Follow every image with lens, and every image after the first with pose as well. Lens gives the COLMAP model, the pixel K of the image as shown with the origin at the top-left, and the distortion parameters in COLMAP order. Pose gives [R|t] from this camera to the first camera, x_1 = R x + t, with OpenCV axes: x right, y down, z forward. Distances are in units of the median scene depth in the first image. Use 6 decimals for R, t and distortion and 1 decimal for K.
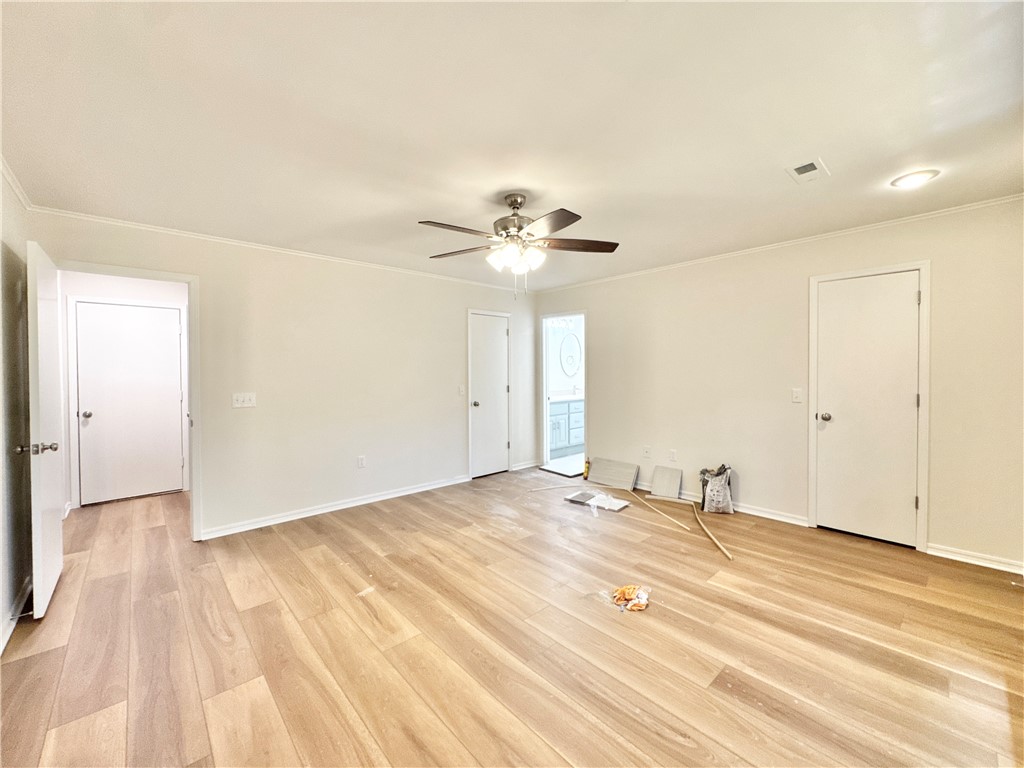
lens RADIAL K [[413.4, 0, 512.2], [0, 413.4, 375.7], [0, 0, 1]] dist [-0.001385, 0.000002]
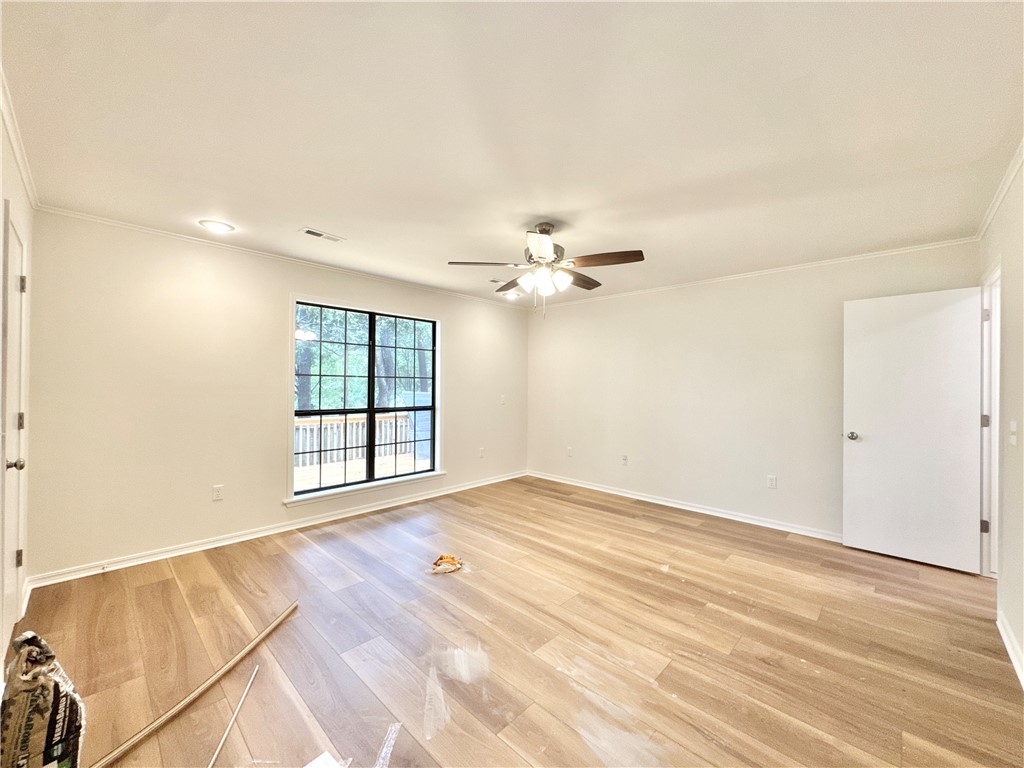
lens RADIAL K [[408.0, 0, 512.0], [0, 408.0, 384.0], [0, 0, 1]] dist [-0.002871, -0.000360]
pose [[-0.997602, -0.002466, -0.069170, 0.149176], [-0.003327, 0.999918, 0.012335, -0.021111], [0.069134, 0.012536, -0.997529, 1.855145]]
